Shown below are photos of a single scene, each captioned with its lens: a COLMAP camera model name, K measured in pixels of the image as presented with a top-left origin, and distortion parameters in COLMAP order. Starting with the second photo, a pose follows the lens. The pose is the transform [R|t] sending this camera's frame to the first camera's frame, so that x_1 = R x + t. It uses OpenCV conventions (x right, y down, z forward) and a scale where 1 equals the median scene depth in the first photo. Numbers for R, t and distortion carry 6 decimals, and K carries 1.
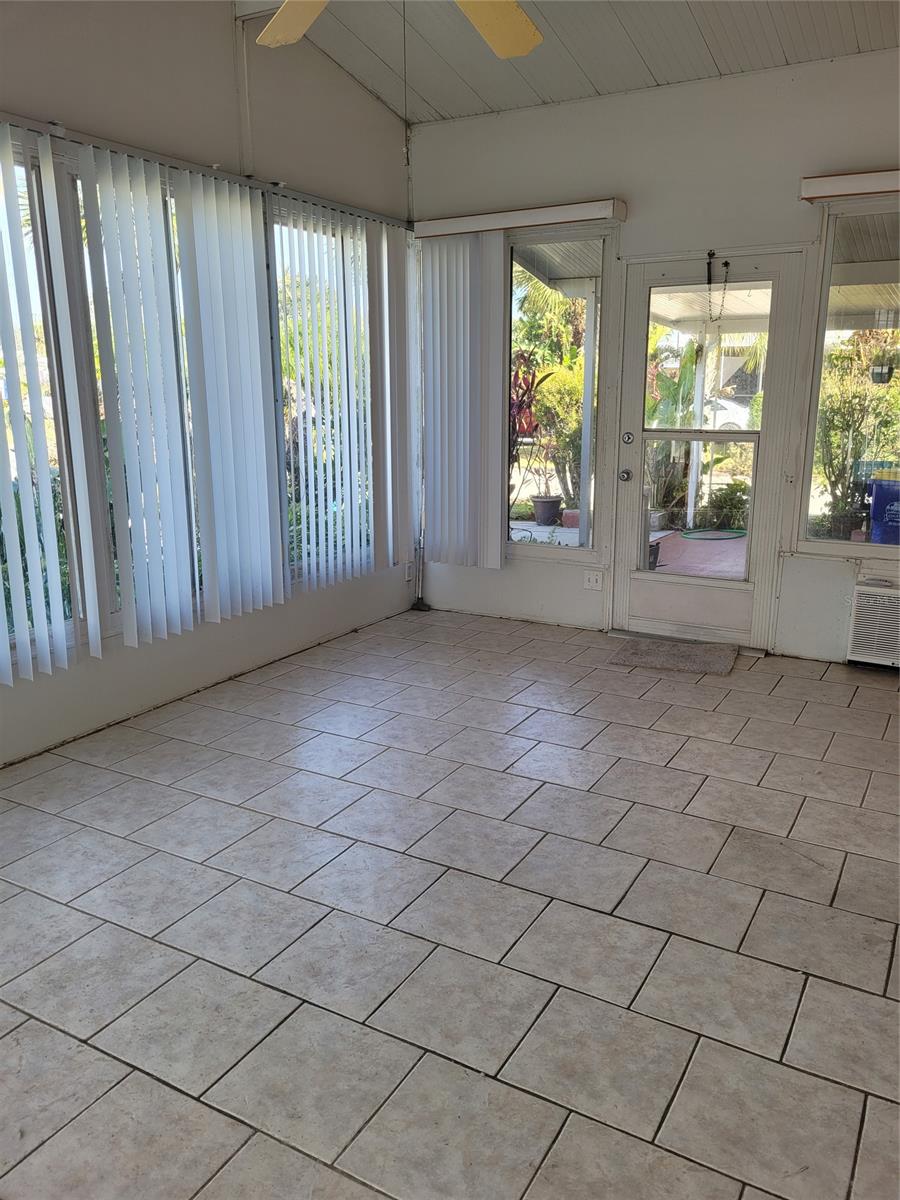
lens RADIAL K [[898.4, 0, 450.8], [0, 898.4, 601.1], [0, 0, 1]] dist [0.002294, -0.013866]
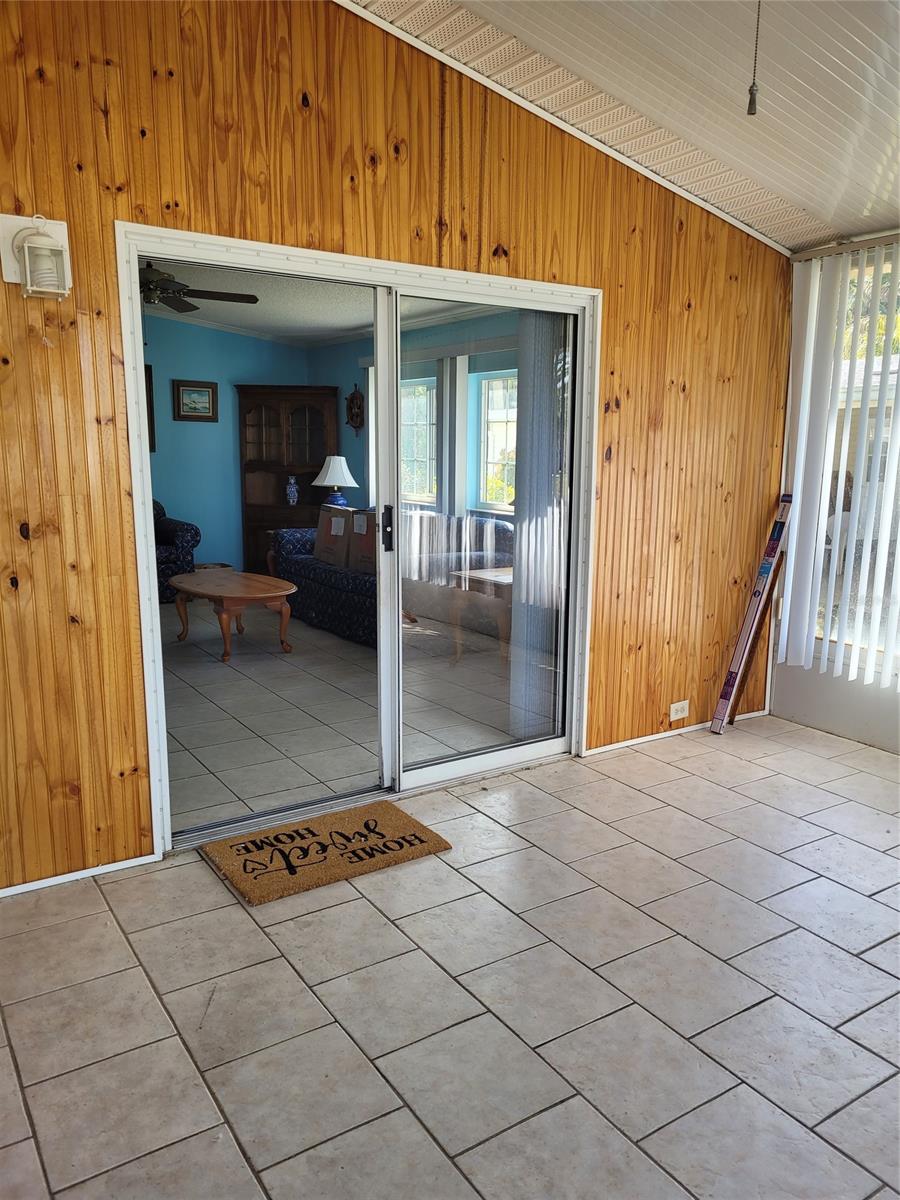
lens RADIAL K [[898.4, 0, 449.0], [0, 898.4, 604.2], [0, 0, 1]] dist [0.002294, -0.013866]
pose [[-0.894478, -0.081067, 0.439702, -0.146578], [0.105575, 0.917321, 0.383895, -0.367789], [-0.434469, 0.389807, -0.811965, 1.505084]]
